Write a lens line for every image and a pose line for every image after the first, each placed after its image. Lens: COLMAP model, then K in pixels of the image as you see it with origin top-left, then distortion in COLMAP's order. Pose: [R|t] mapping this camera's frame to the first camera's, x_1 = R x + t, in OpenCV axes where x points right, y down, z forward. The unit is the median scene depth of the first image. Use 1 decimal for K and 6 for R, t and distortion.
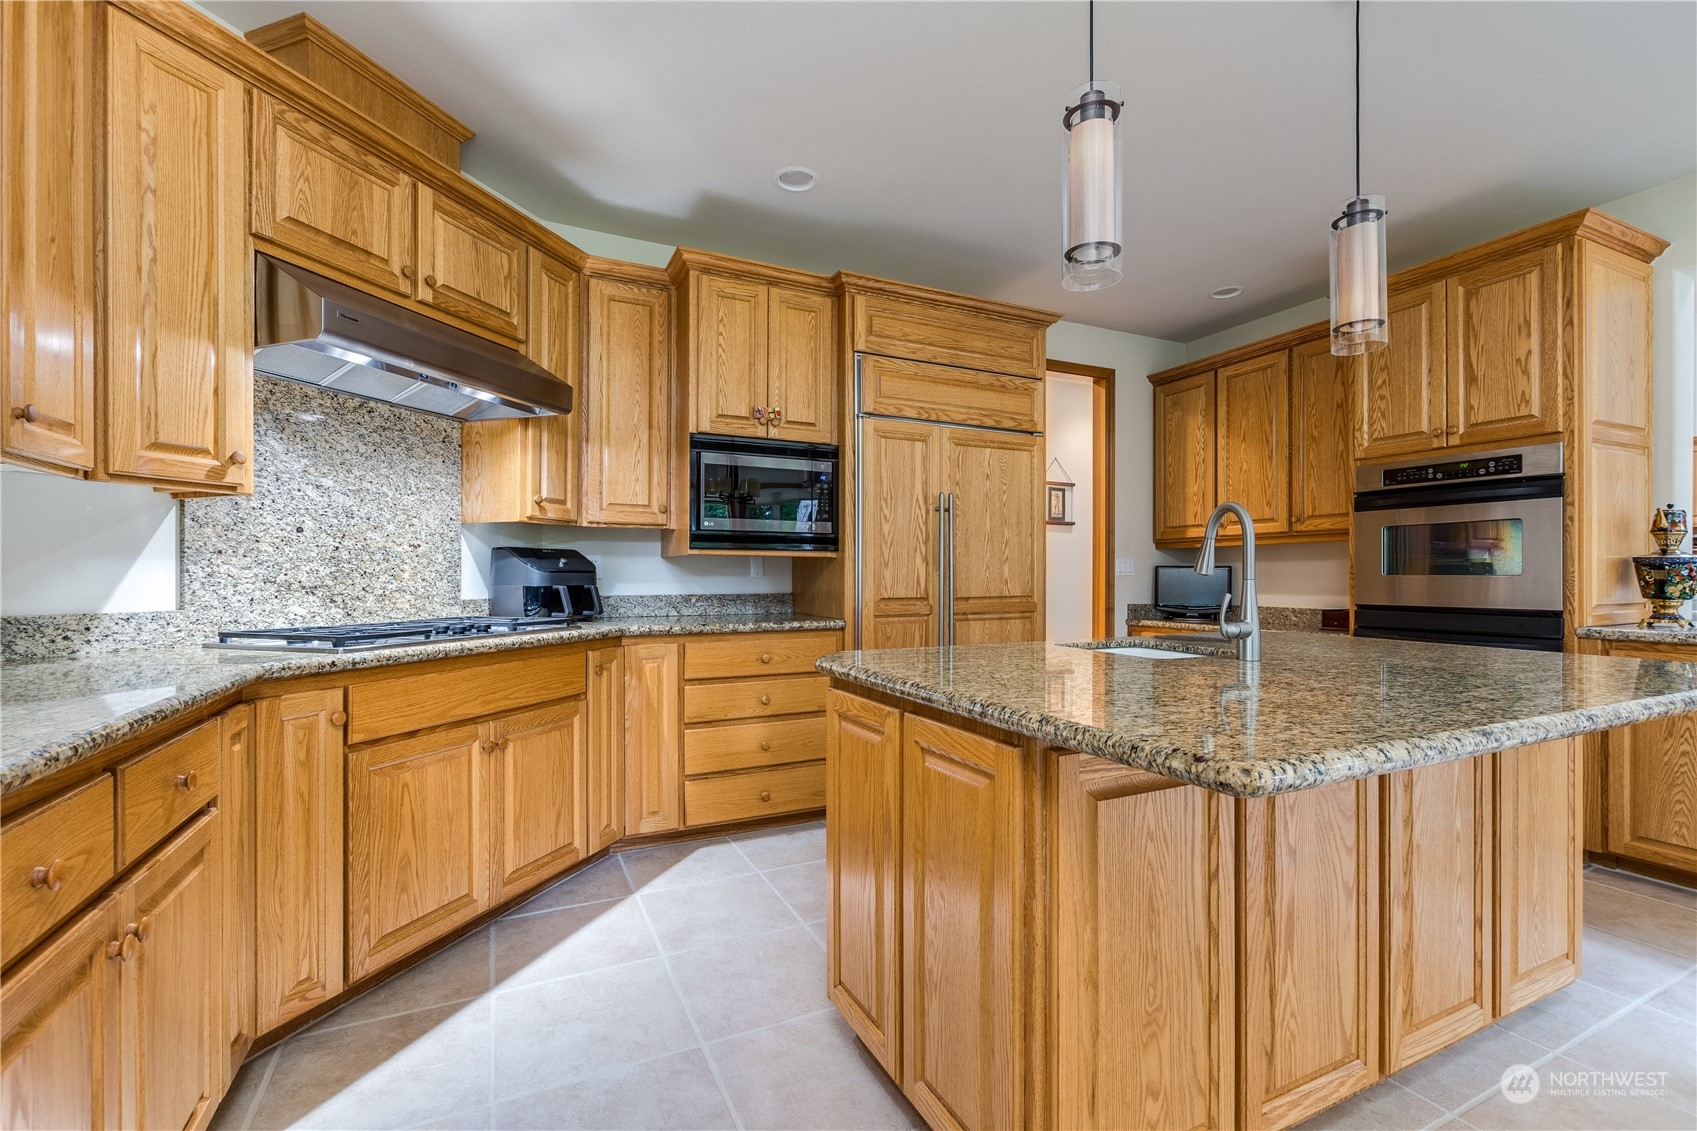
lens RADIAL K [[738.3, 0, 843.9], [0, 738.3, 575.2], [0, 0, 1]] dist [-0.005162, -0.000398]
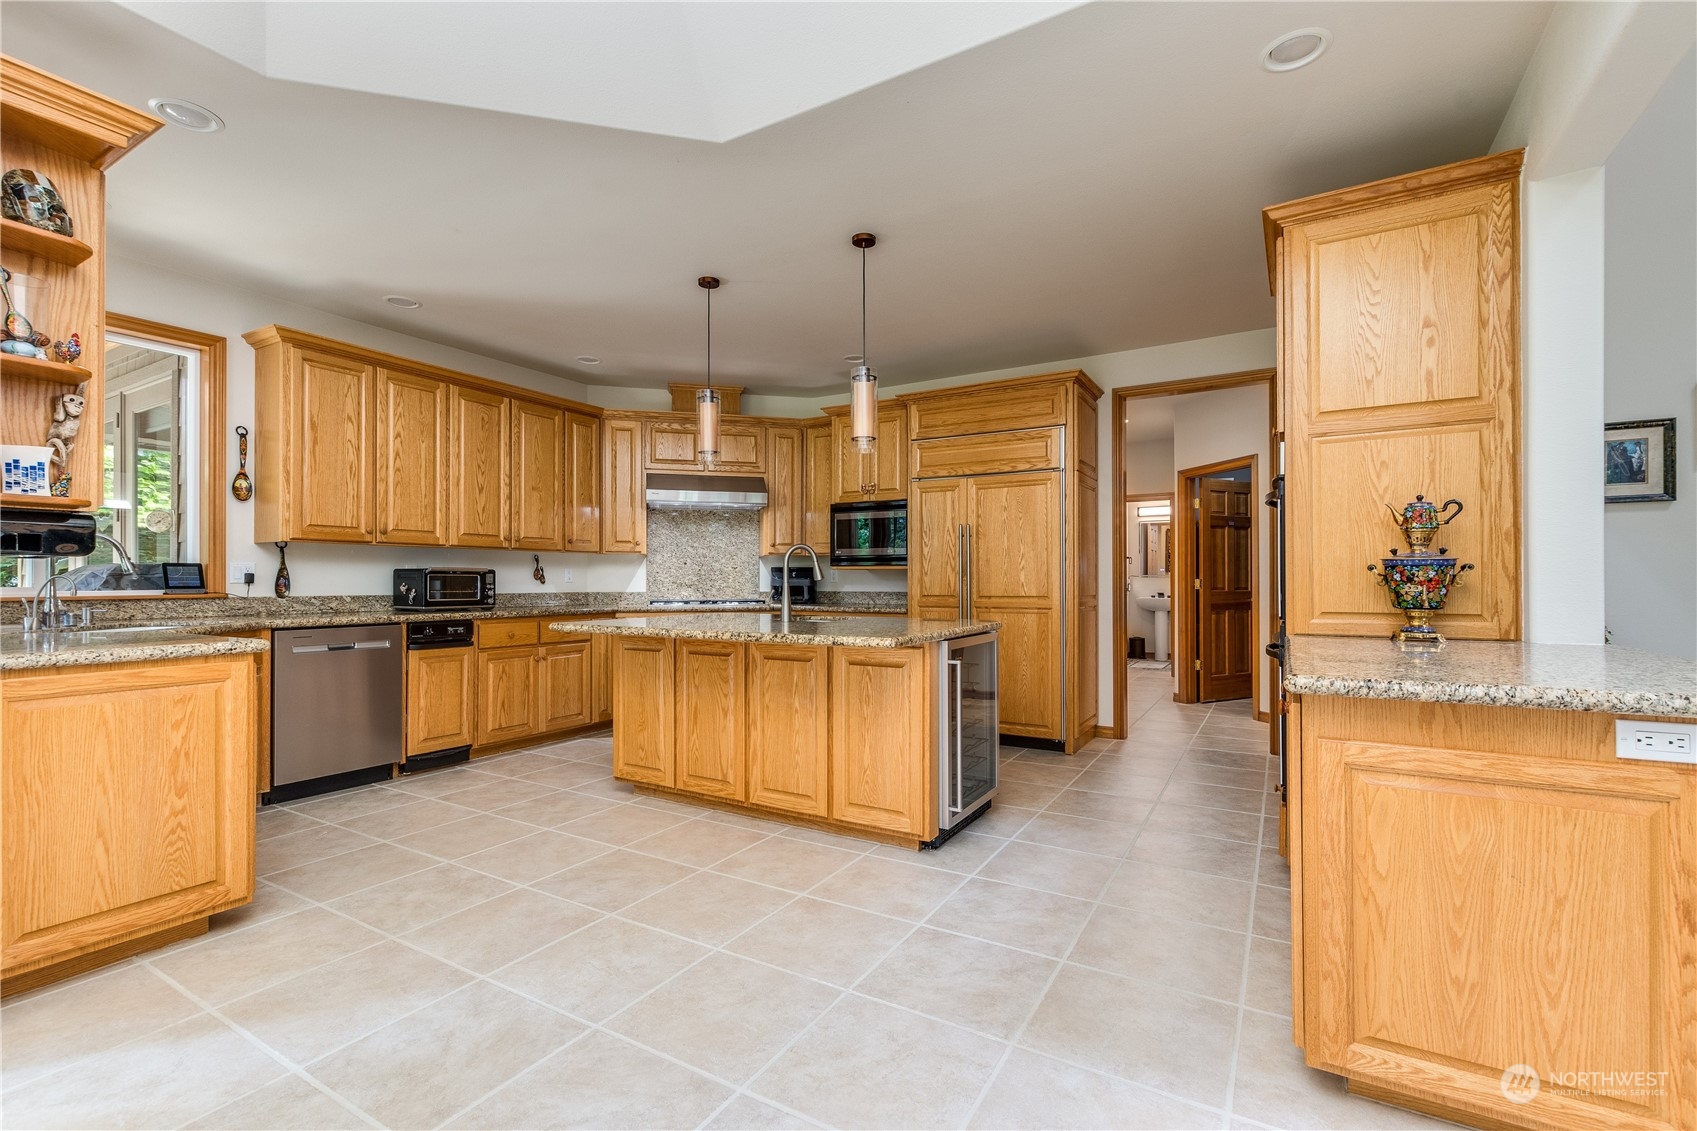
lens RADIAL K [[738.3, 0, 849.5], [0, 738.3, 573.6], [0, 0, 1]] dist [-0.005162, -0.000398]
pose [[0.566982, -0.005386, -0.823713, 1.295268], [0.001839, 0.999984, -0.005273, -0.006798], [0.823728, 0.001475, 0.566983, -0.018375]]
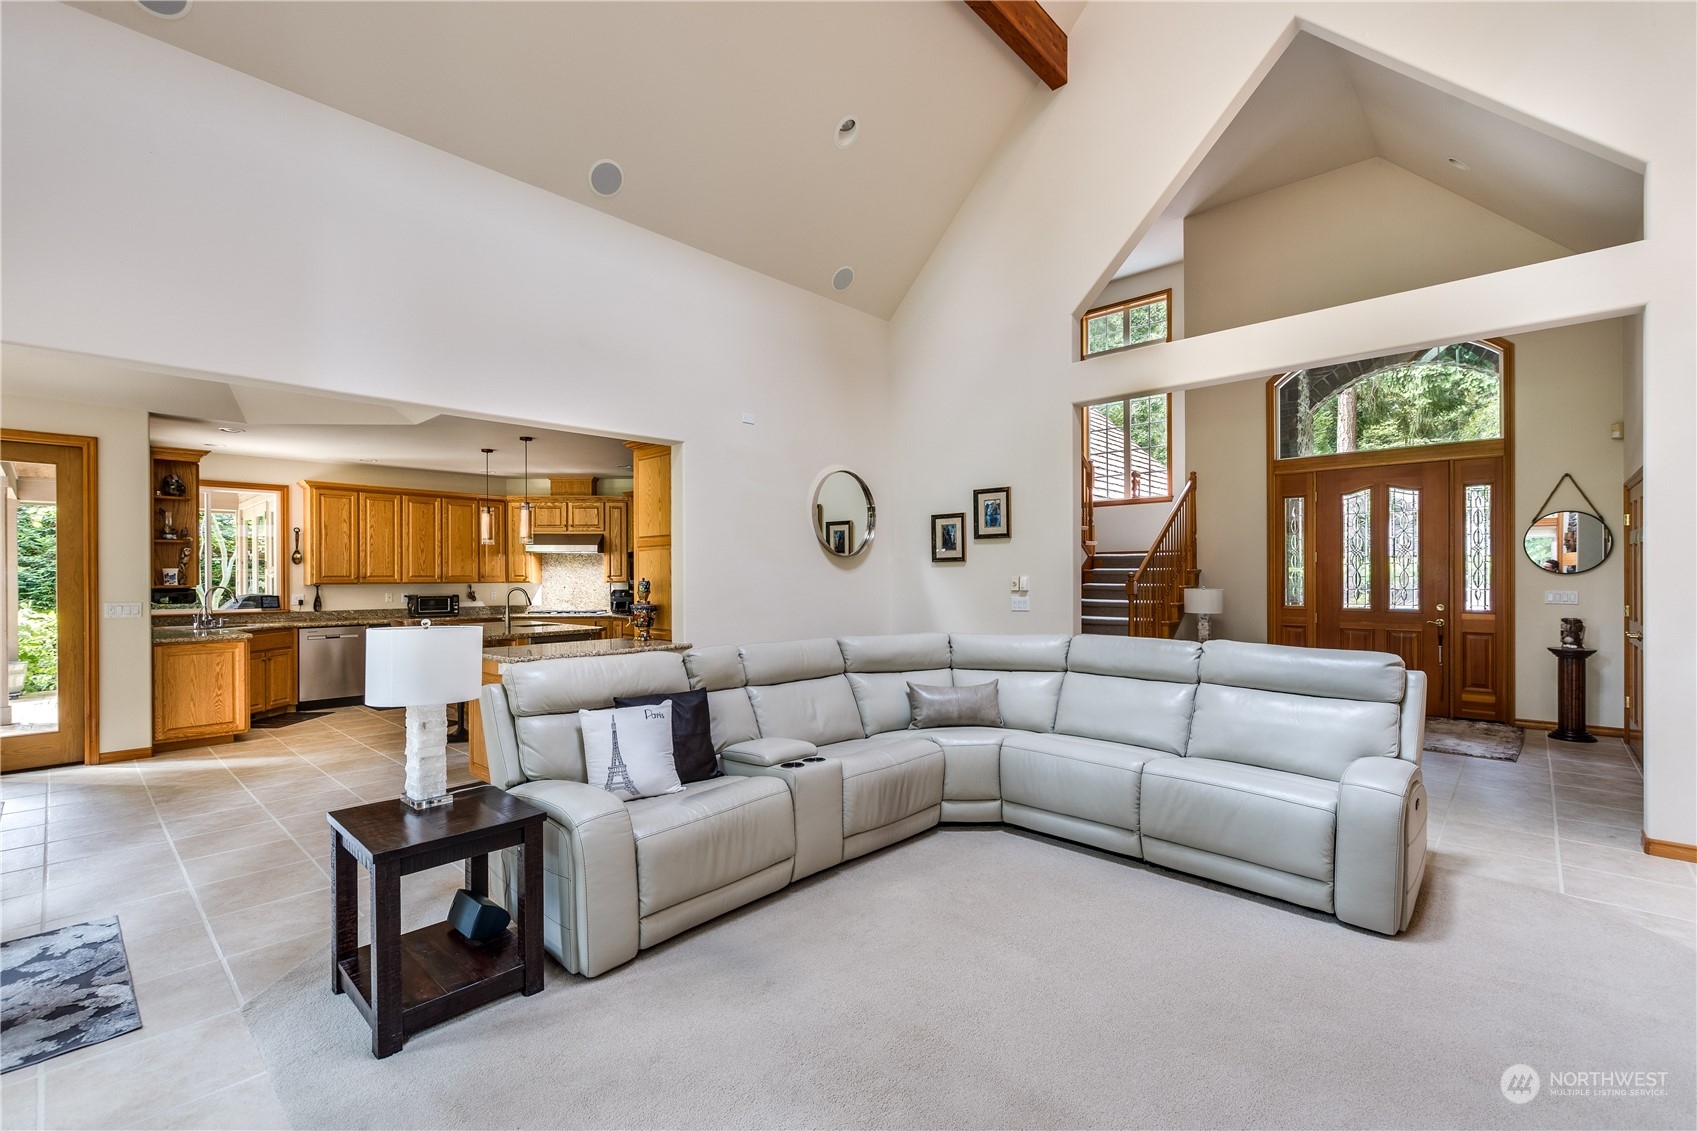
lens RADIAL K [[738.3, 0, 838.1], [0, 738.3, 567.6], [0, 0, 1]] dist [-0.005162, -0.000398]
pose [[0.368216, -0.010591, -0.929680, 2.746619], [0.008050, 0.999934, -0.008203, -0.092799], [0.929705, -0.004464, 0.368277, 0.647285]]
